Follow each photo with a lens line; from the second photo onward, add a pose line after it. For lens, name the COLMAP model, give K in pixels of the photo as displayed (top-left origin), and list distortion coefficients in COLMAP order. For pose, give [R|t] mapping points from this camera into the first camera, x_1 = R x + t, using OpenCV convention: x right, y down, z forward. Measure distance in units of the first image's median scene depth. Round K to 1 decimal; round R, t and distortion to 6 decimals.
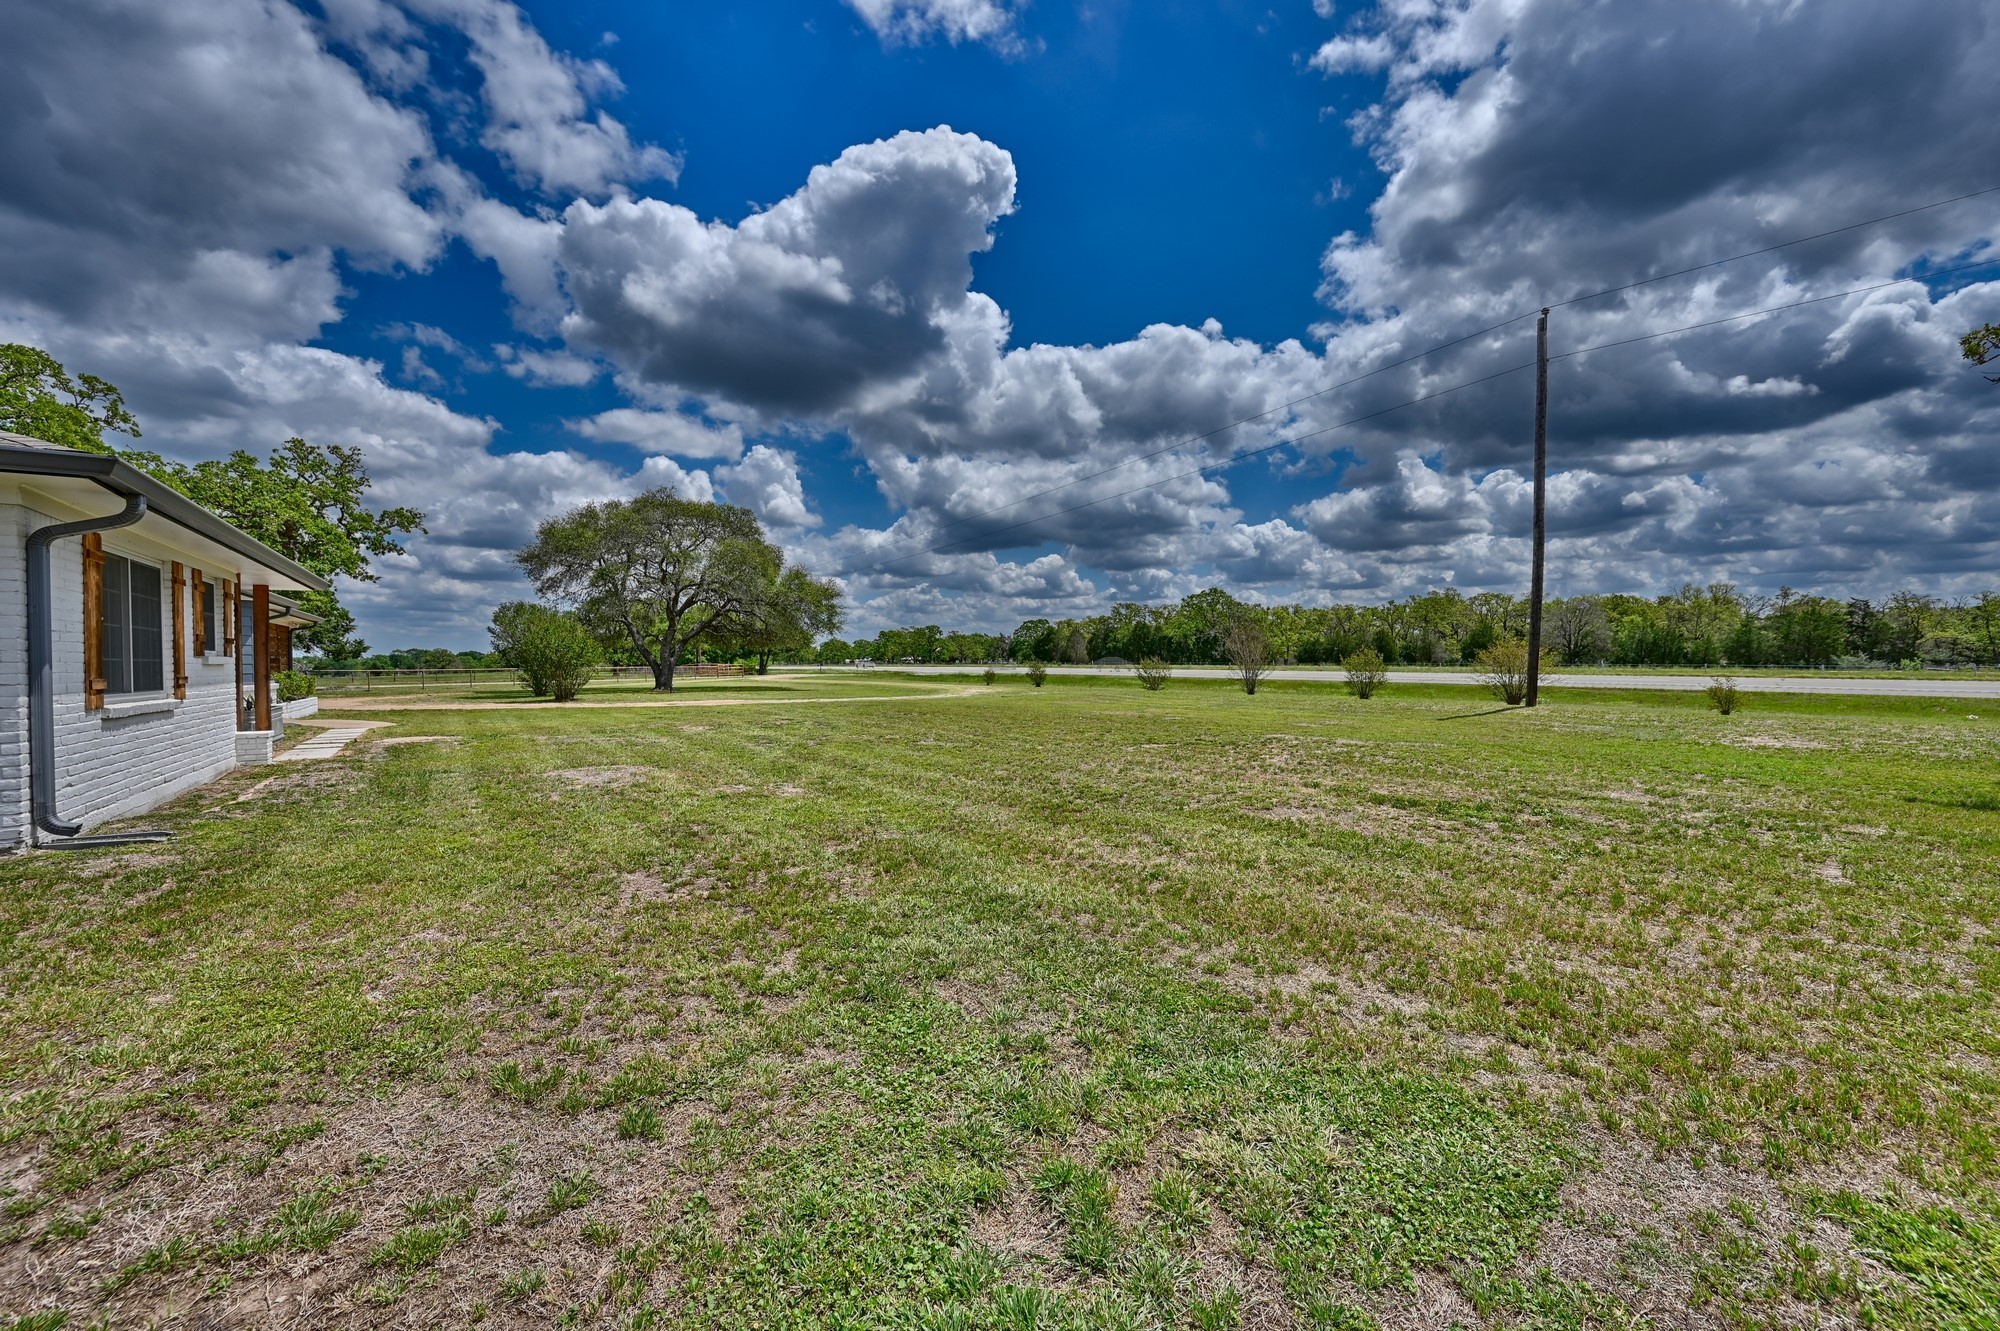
lens RADIAL K [[792.3, 0, 995.0], [0, 792.3, 631.8], [0, 0, 1]] dist [-0.012836, -0.000037]
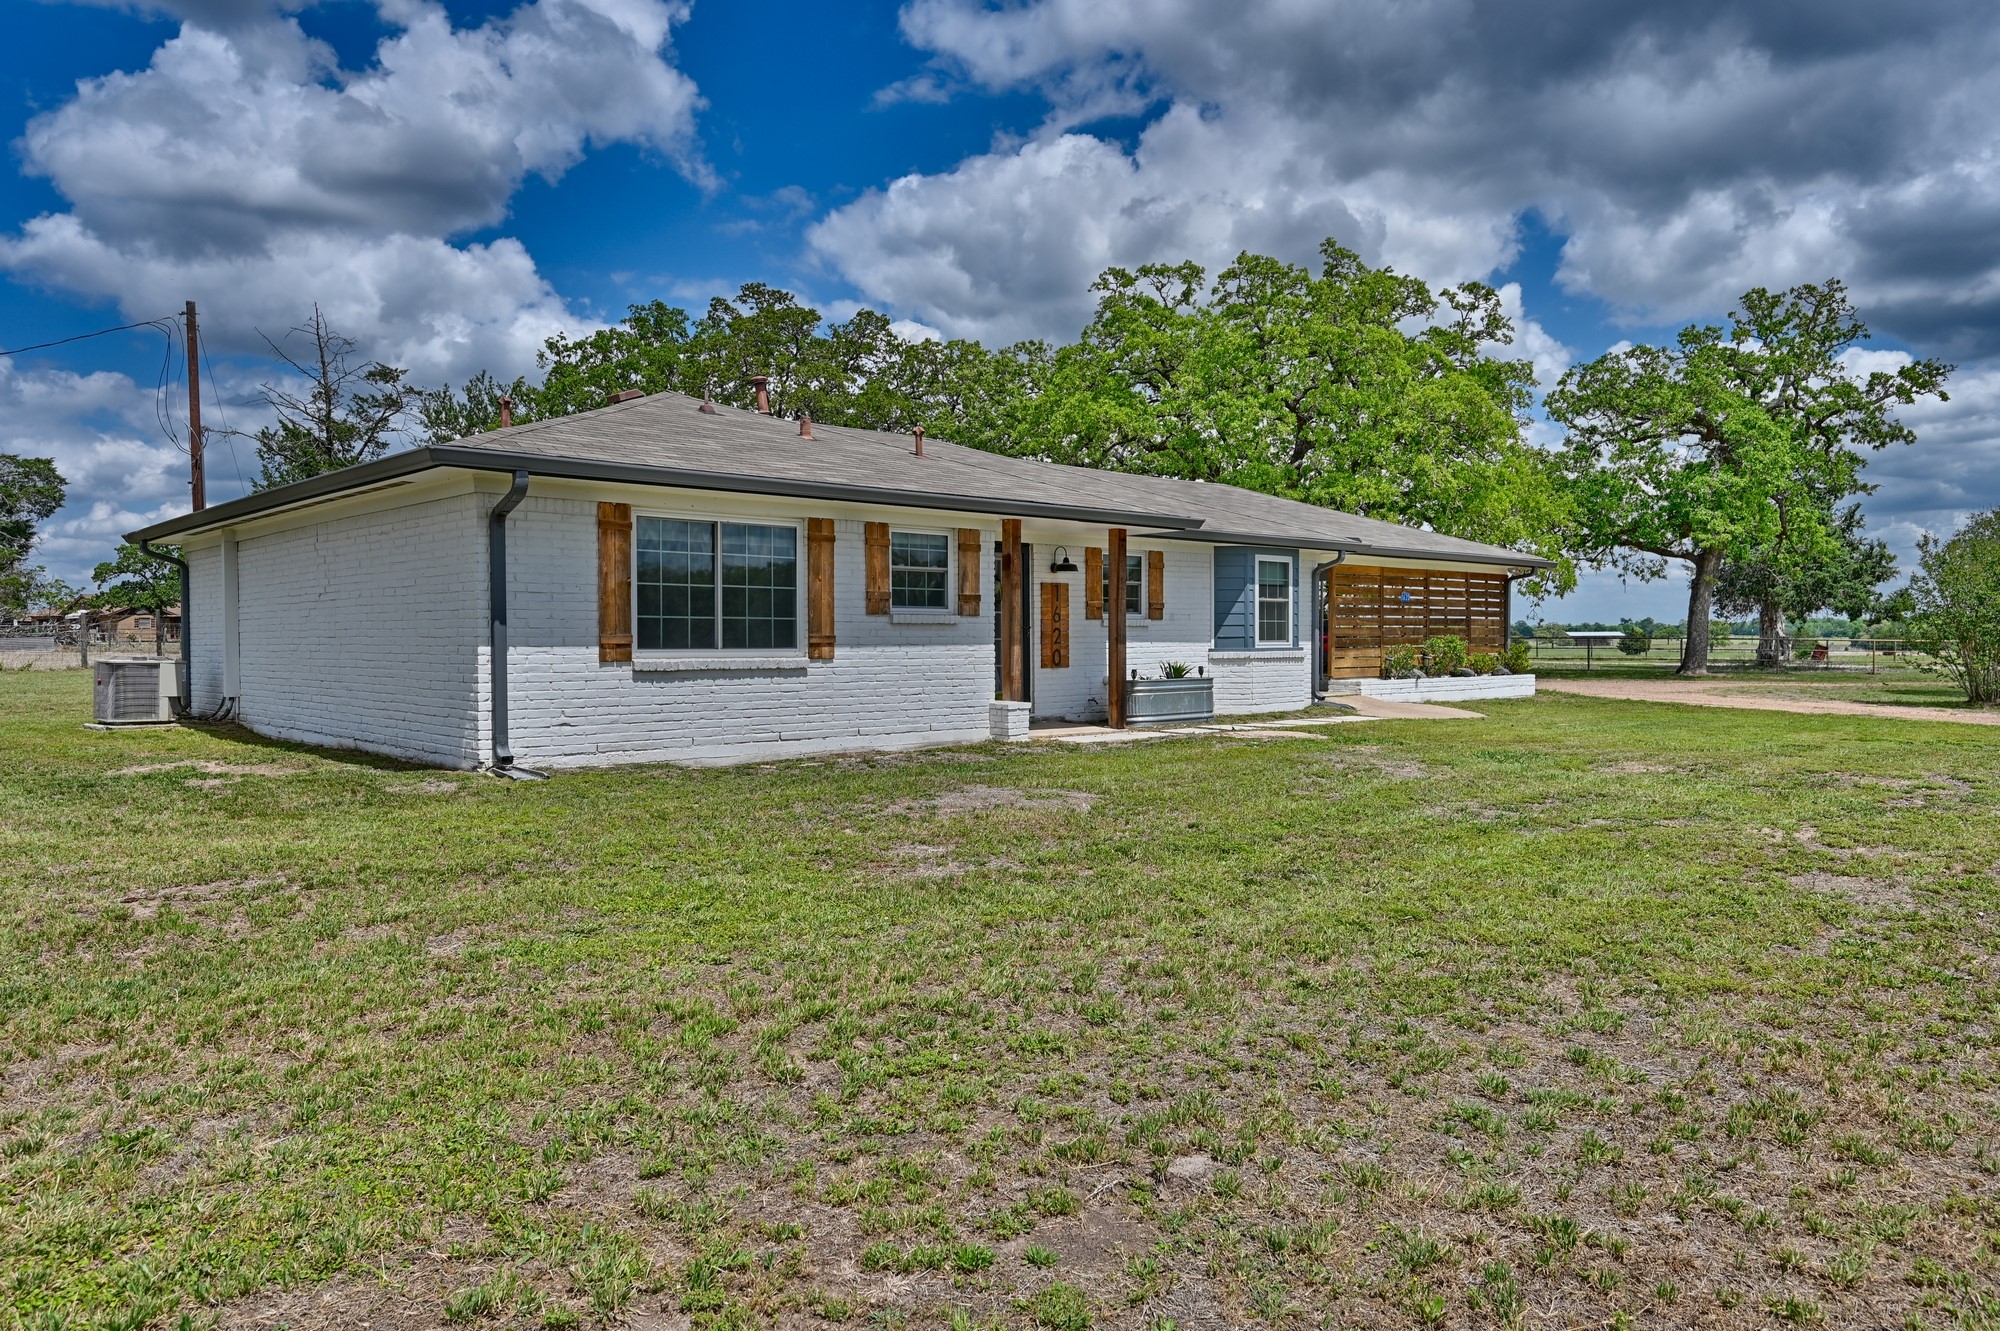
lens RADIAL K [[1330.4, 0, 999.0], [0, 1330.4, 637.8], [0, 0, 1]] dist [-0.001972, -0.000399]
pose [[0.136762, 0.003089, -0.990599, 0.698153], [0.032171, 0.999454, 0.007558, 0.057302], [0.990081, -0.032902, 0.136588, 1.038457]]
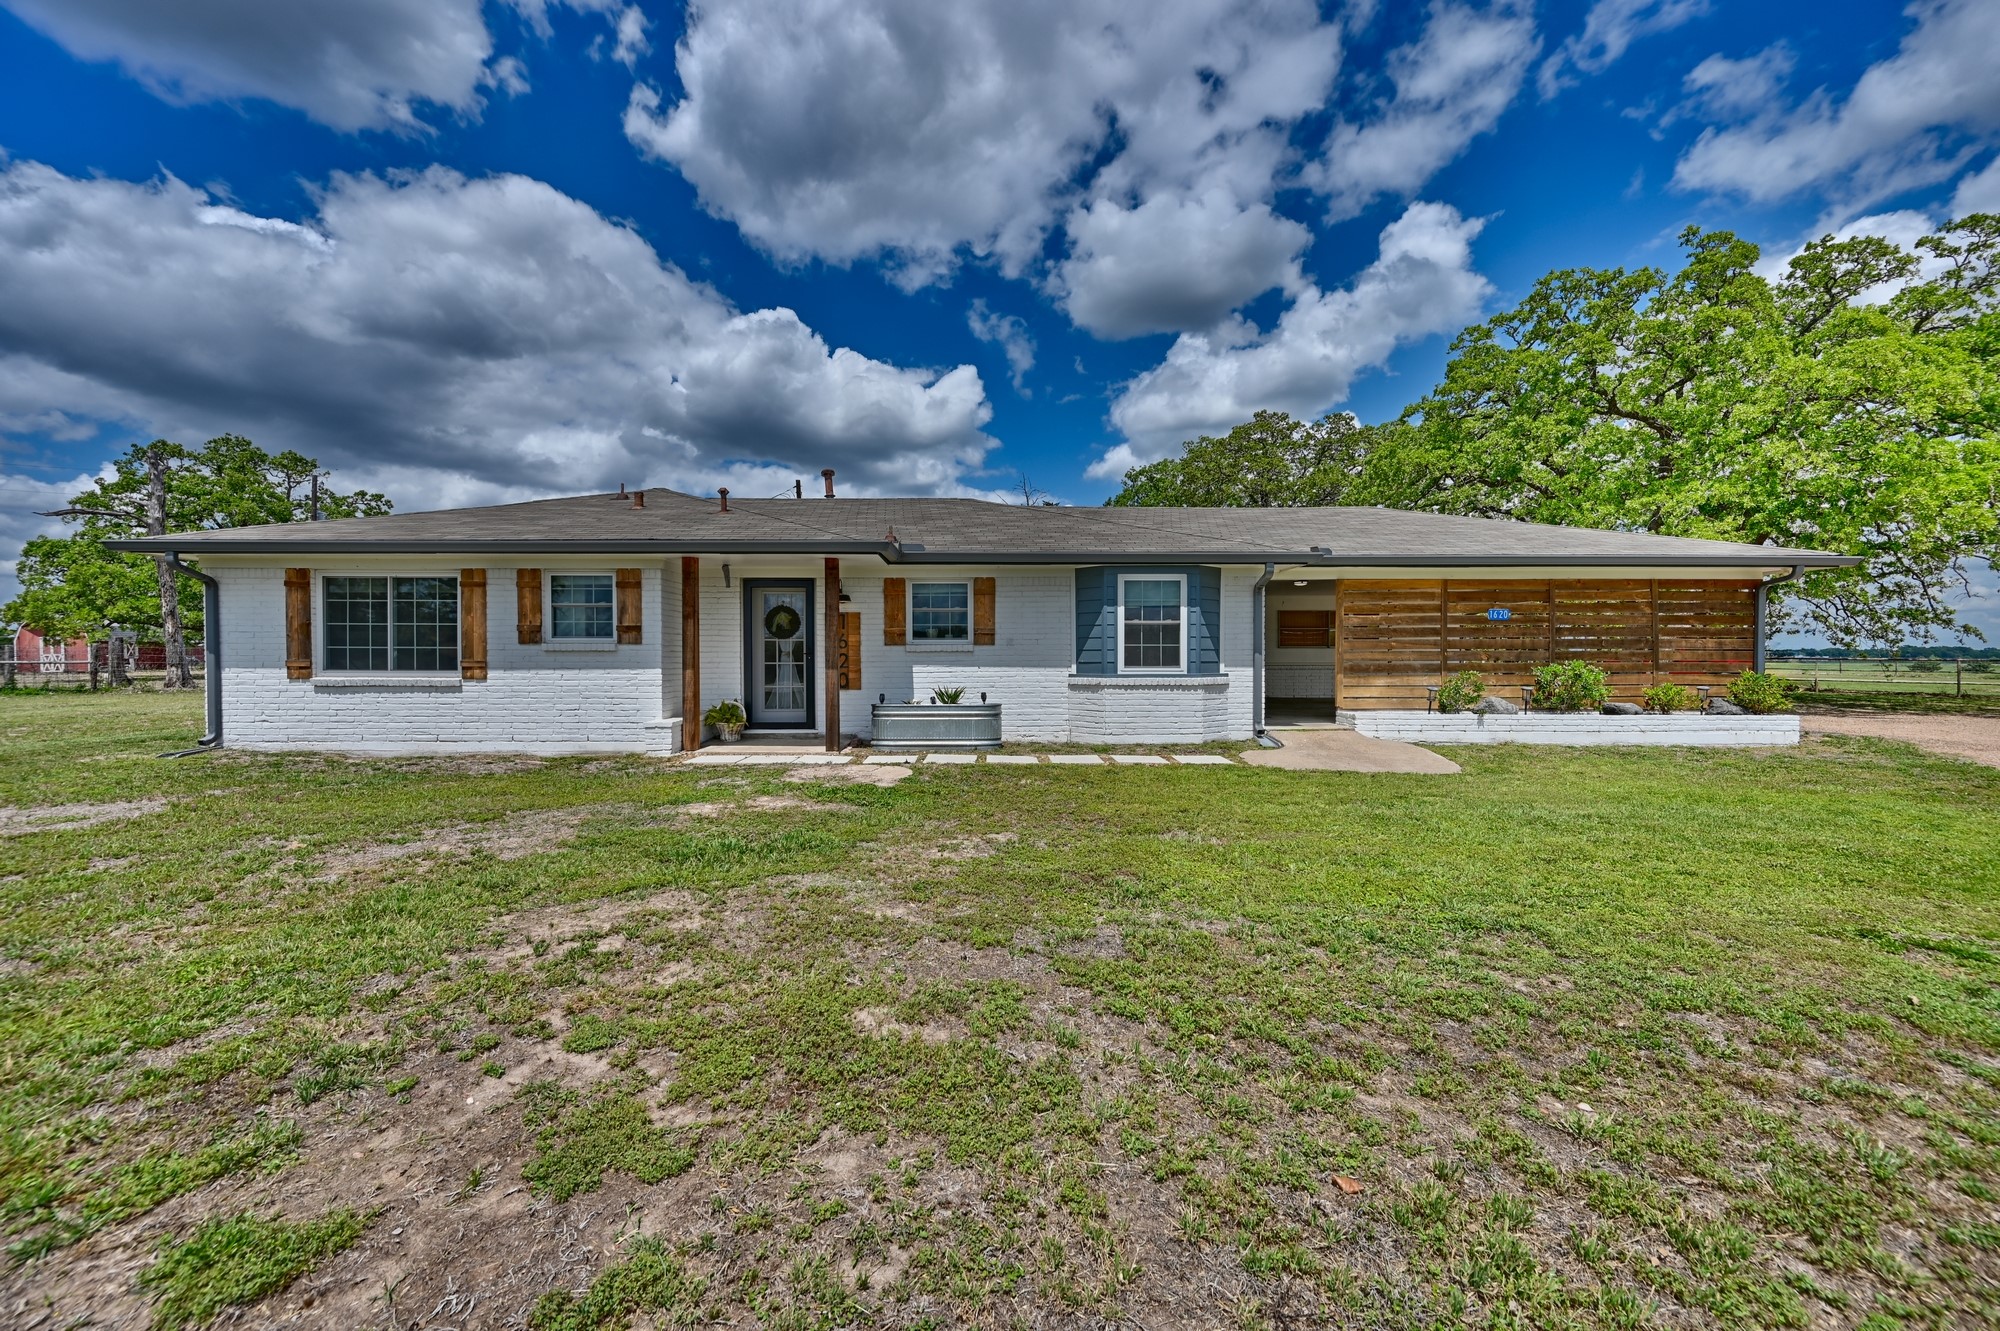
lens RADIAL K [[788.8, 0, 1000.0], [0, 788.8, 665.5], [0, 0, 1]] dist [0.000571, 0.000095]
pose [[-0.568992, 0.010888, -0.822271, -0.500900], [0.026703, 0.999630, -0.005241, 0.099161], [0.821910, -0.024939, -0.569072, 2.543484]]
